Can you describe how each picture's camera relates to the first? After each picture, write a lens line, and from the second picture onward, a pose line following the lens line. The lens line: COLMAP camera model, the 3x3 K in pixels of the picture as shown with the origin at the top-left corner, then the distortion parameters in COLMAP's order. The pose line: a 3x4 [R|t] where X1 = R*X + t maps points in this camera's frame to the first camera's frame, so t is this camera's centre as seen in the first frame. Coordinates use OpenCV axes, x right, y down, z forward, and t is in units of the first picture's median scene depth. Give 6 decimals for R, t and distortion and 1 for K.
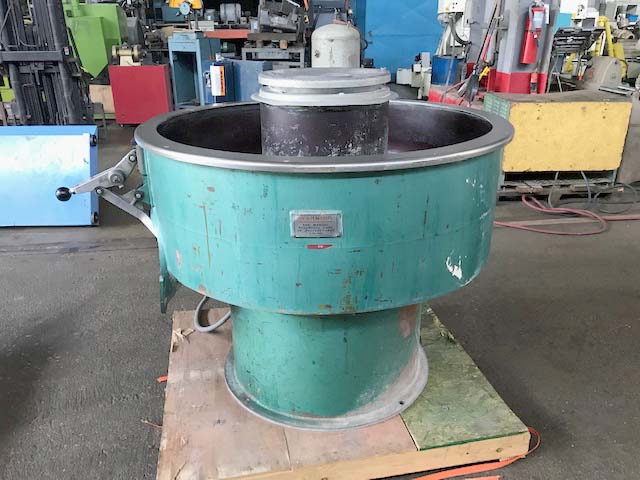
lens RADIAL K [[526.9, 0, 320.0], [0, 526.9, 240.0], [0, 0, 1]] dist [0.008059, 0.004051]
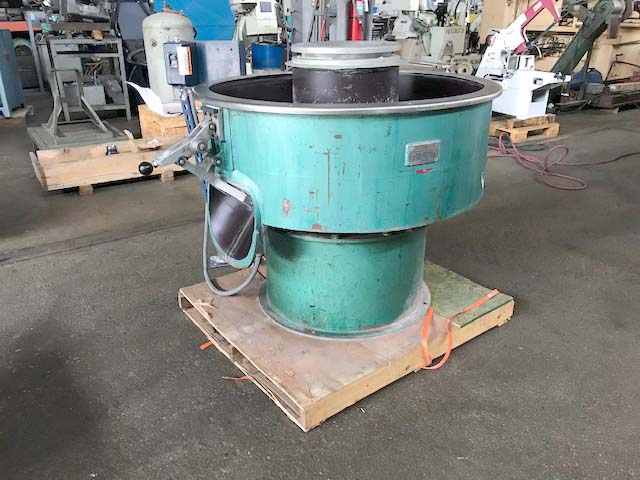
lens RADIAL K [[516.0, 0, 320.0], [0, 516.0, 240.0], [0, 0, 1]] dist [0.035791, -0.006724]
pose [[0.900097, -0.177182, 0.398036, -0.569753], [0.171189, 0.983924, 0.050868, 0.052720], [-0.400650, 0.022353, 0.915958, -0.049298]]
